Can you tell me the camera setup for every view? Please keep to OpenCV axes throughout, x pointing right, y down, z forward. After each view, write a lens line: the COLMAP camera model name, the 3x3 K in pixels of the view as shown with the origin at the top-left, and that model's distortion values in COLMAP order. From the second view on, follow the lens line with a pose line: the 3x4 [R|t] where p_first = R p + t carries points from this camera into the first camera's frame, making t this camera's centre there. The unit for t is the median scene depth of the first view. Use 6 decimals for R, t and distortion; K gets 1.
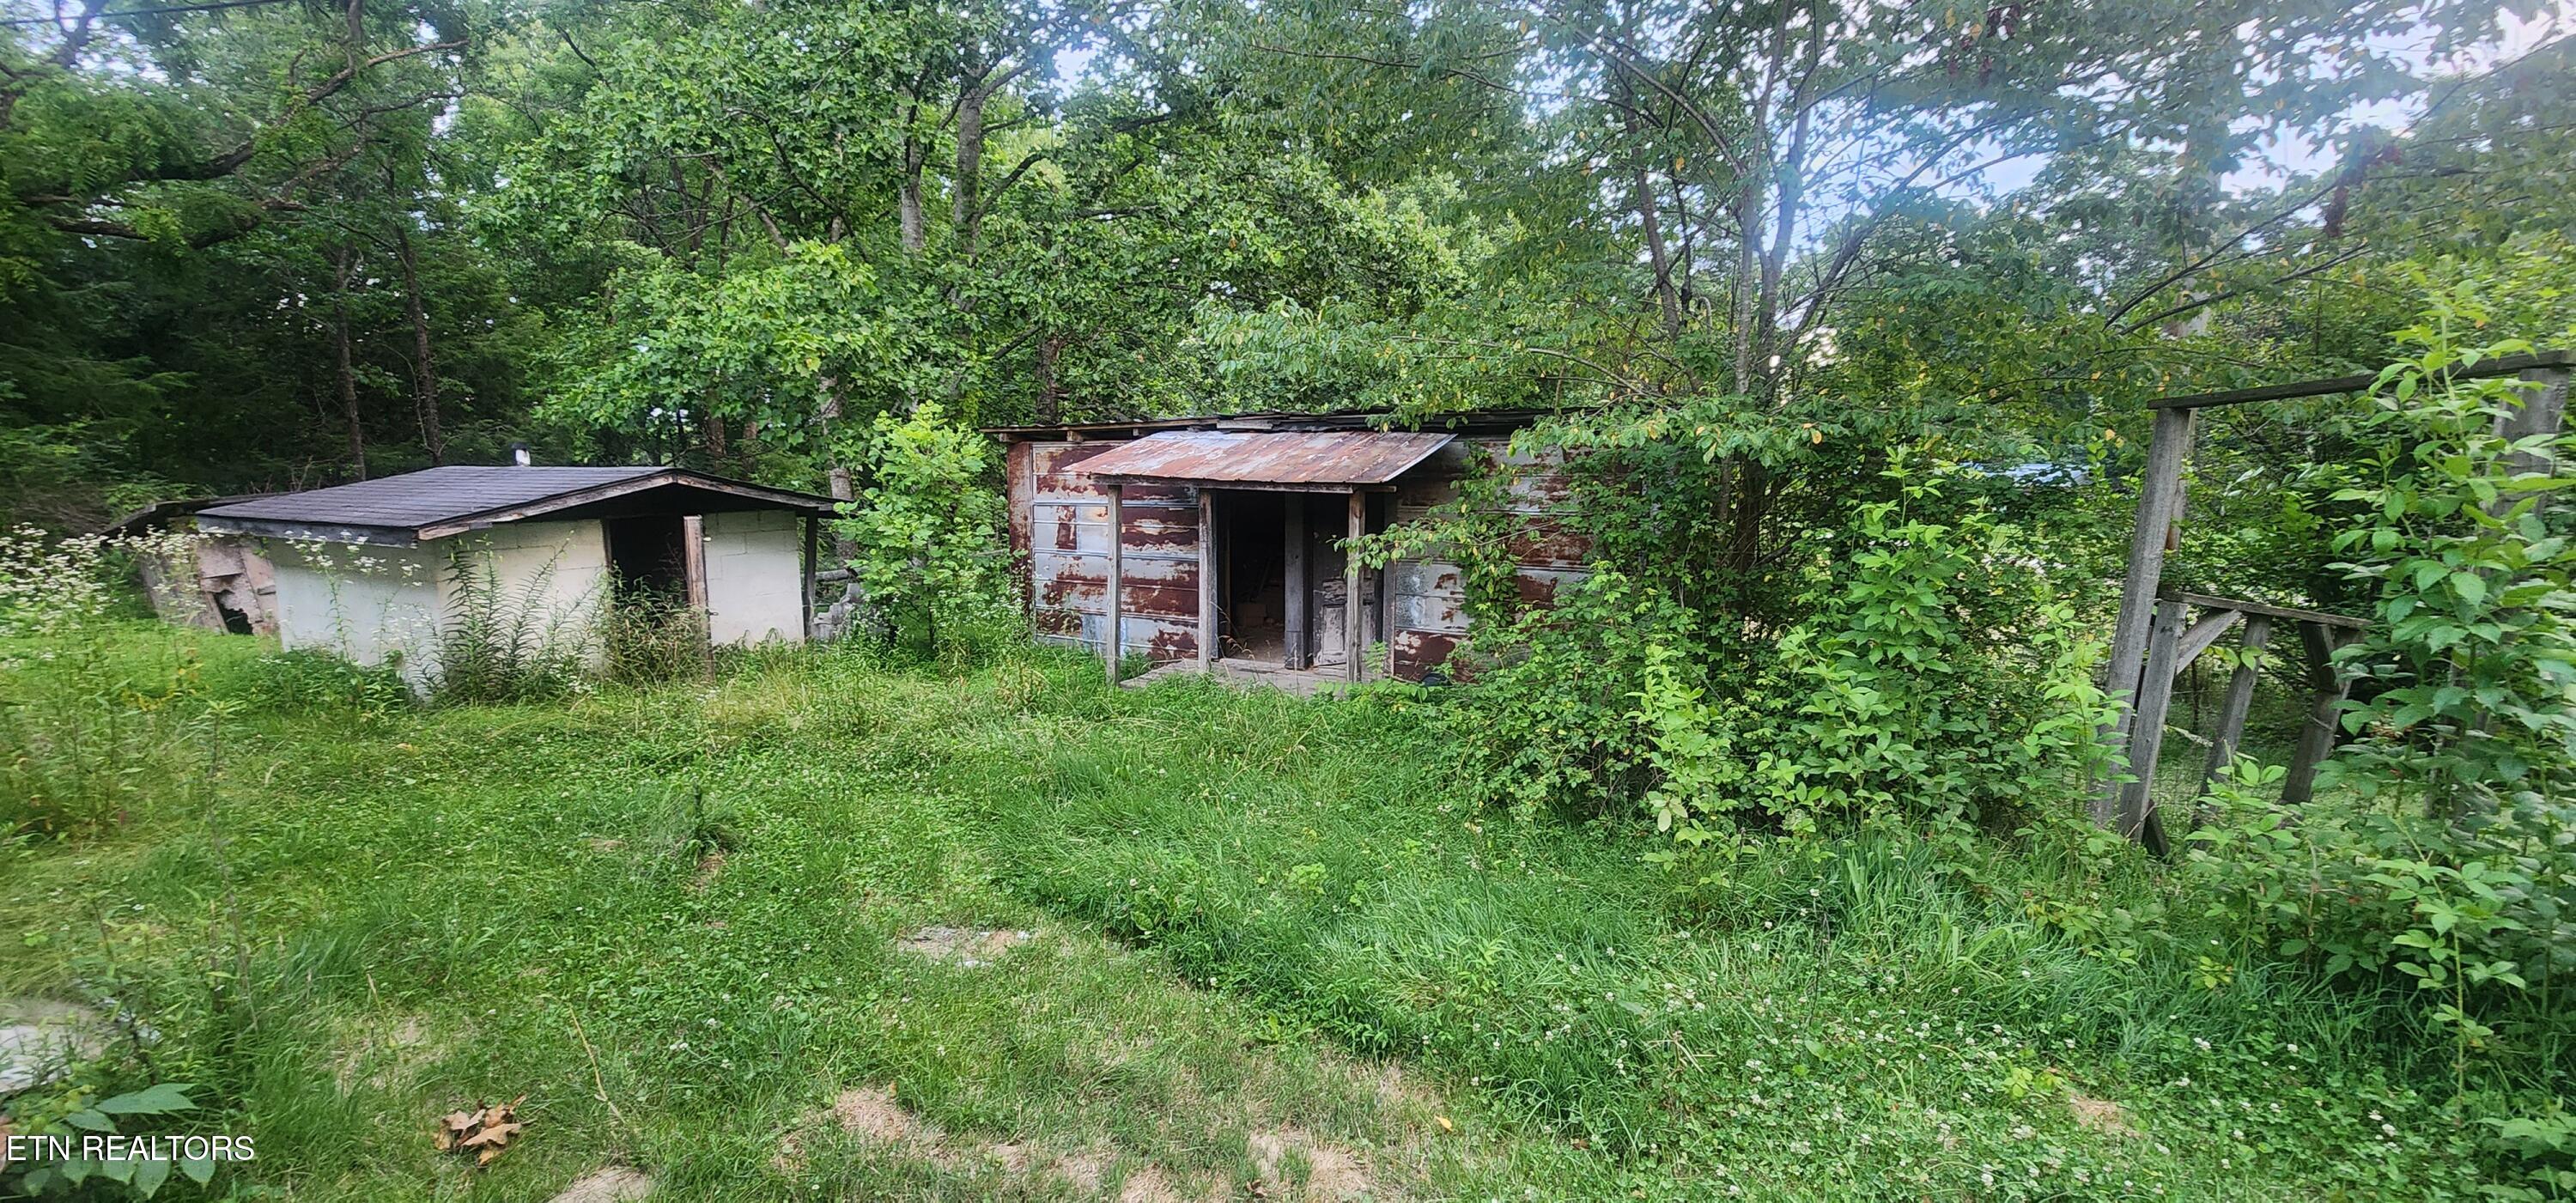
lens RADIAL K [[1123.7, 0, 1261.0], [0, 1123.7, 610.8], [0, 0, 1]] dist [-0.011916, 0.012334]
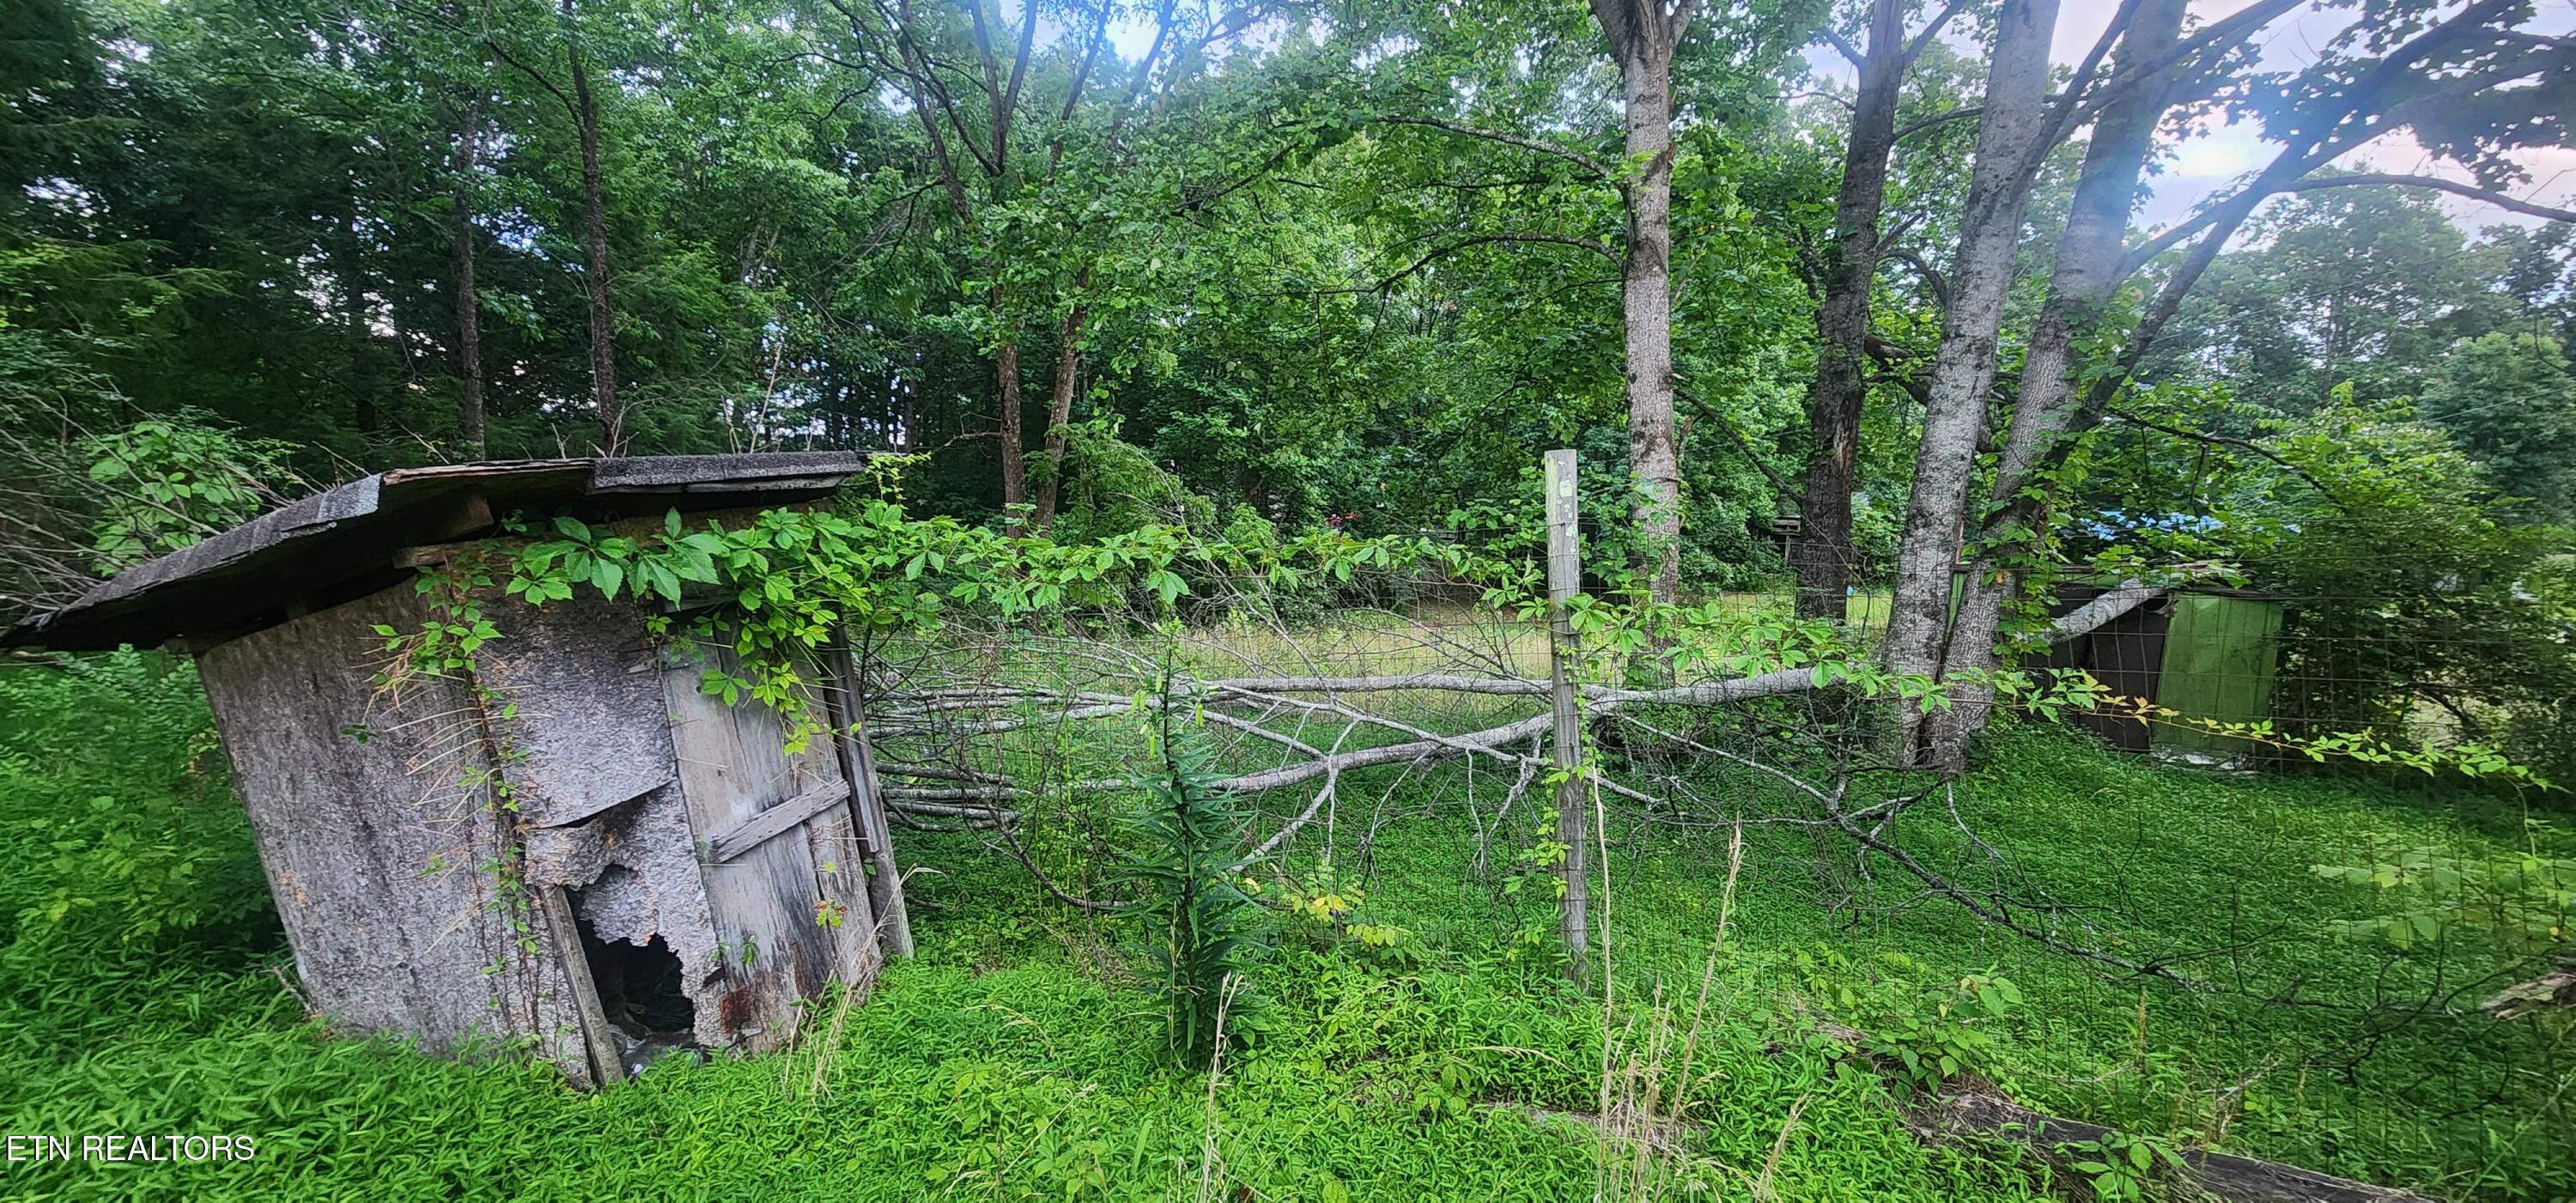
lens RADIAL K [[1045.5, 0, 1283.0], [0, 1045.5, 600.7], [0, 0, 1]] dist [-0.008689, 0.000673]
pose [[0.997707, 0.020021, 0.064651, -0.800486], [-0.018931, 0.999669, -0.017431, -0.072943], [-0.064979, 0.016168, 0.997756, 0.776432]]
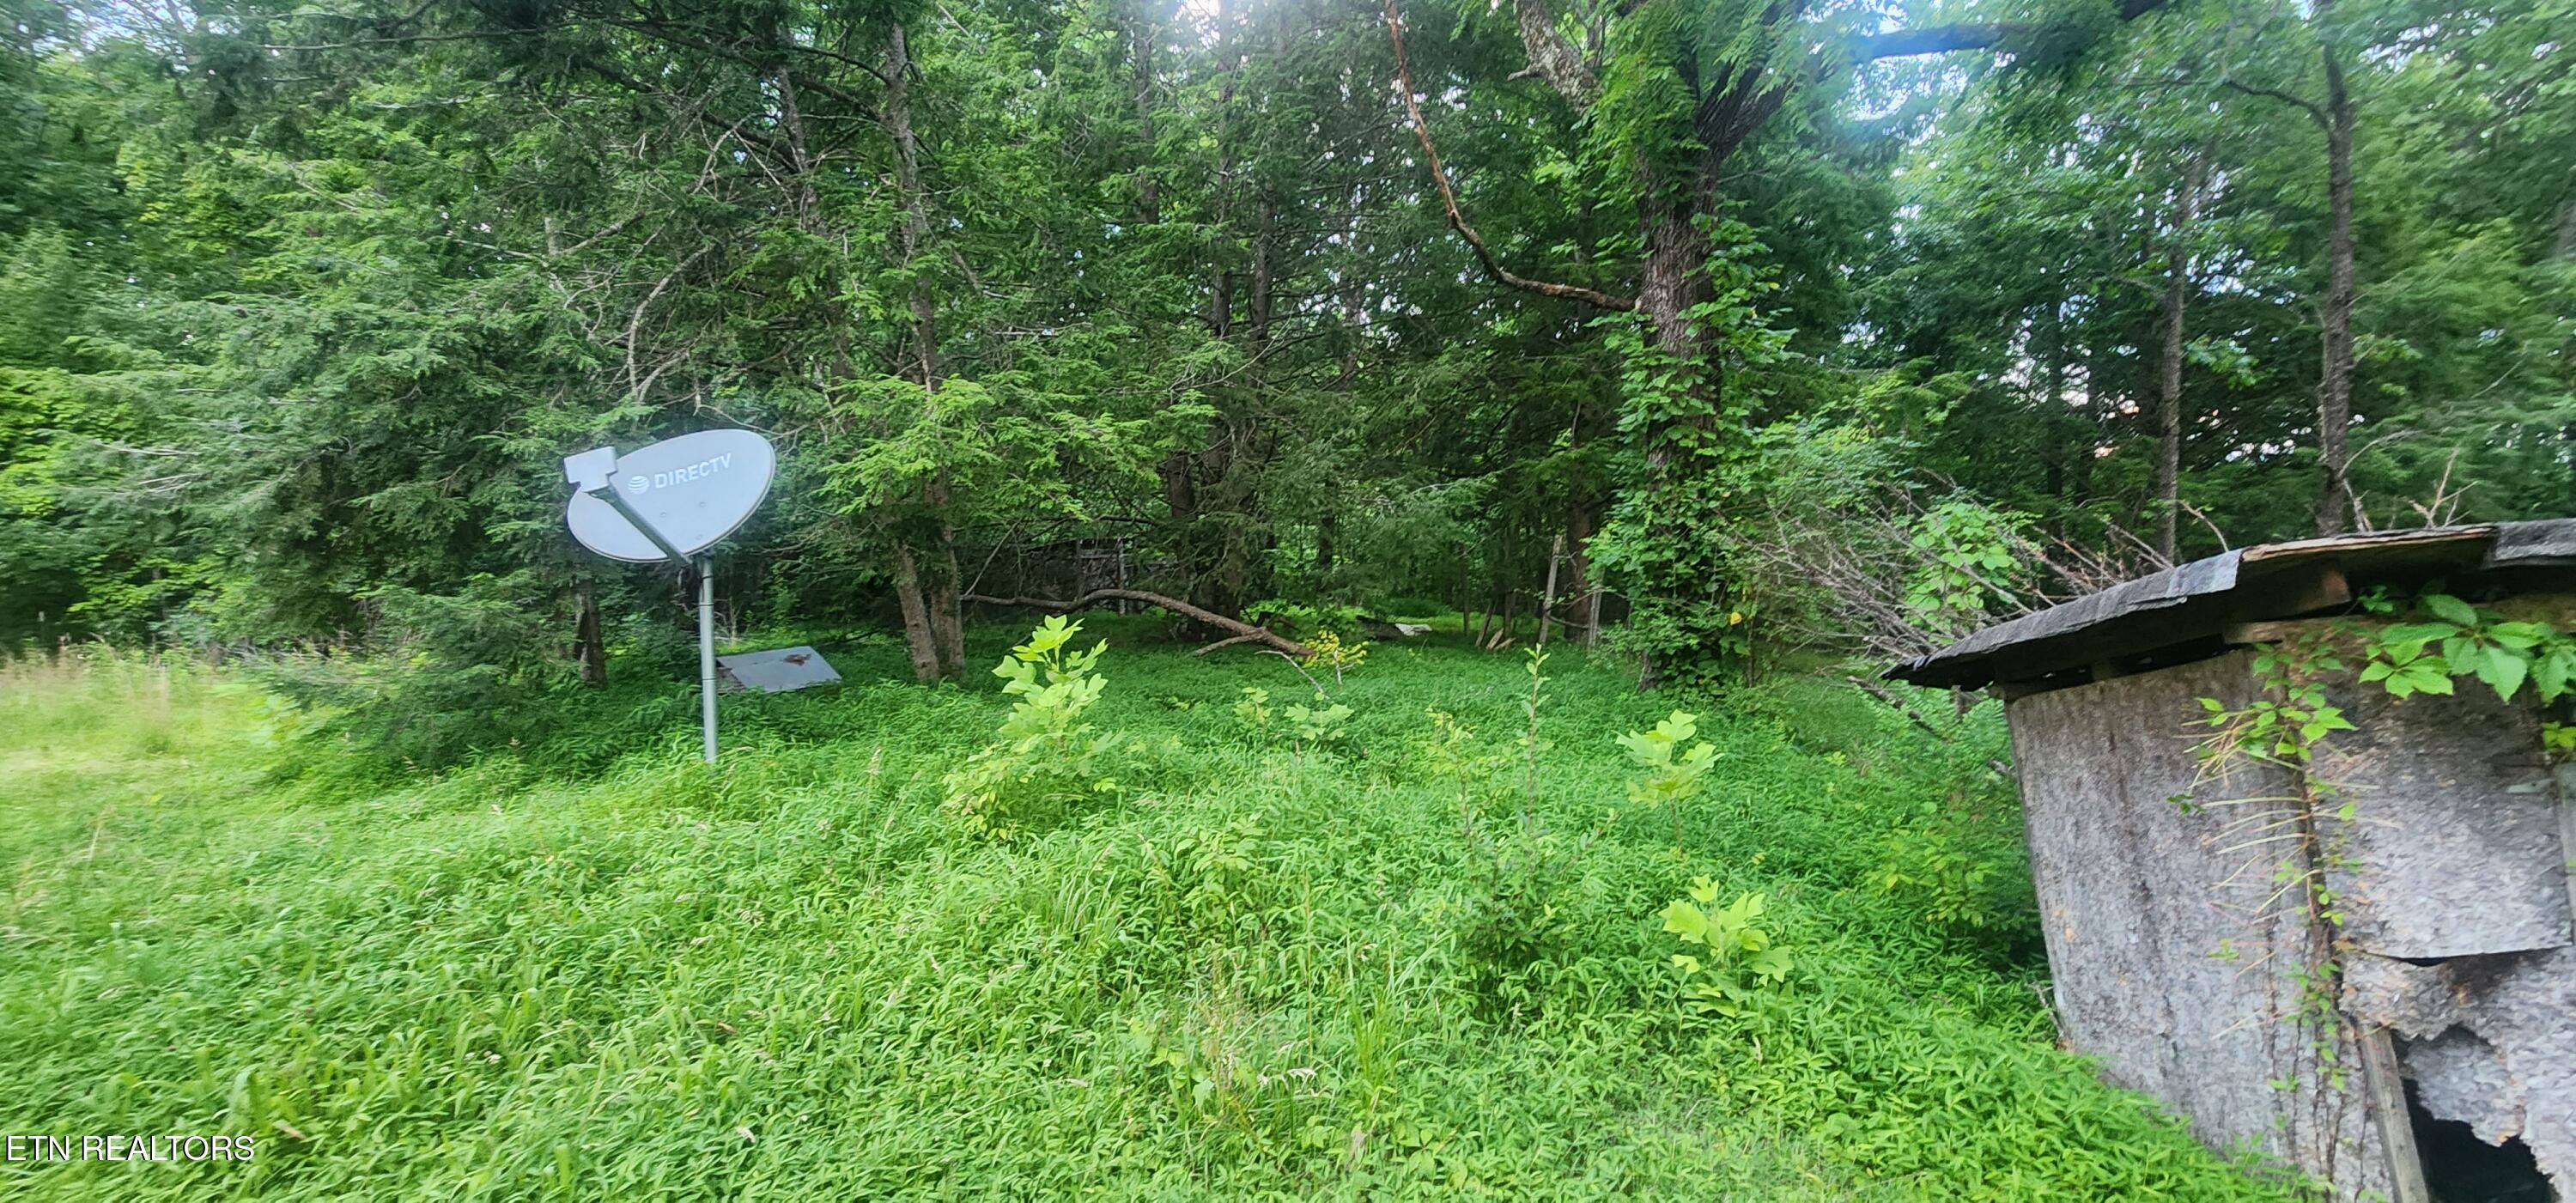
lens RADIAL K [[1045.5, 0, 1283.0], [0, 1045.5, 600.7], [0, 0, 1]] dist [-0.008689, 0.000673]
pose [[0.285280, 0.055482, -0.956837, -0.819765], [-0.105237, 0.994100, 0.026267, -0.073731], [0.952649, 0.093201, 0.289436, 0.758086]]
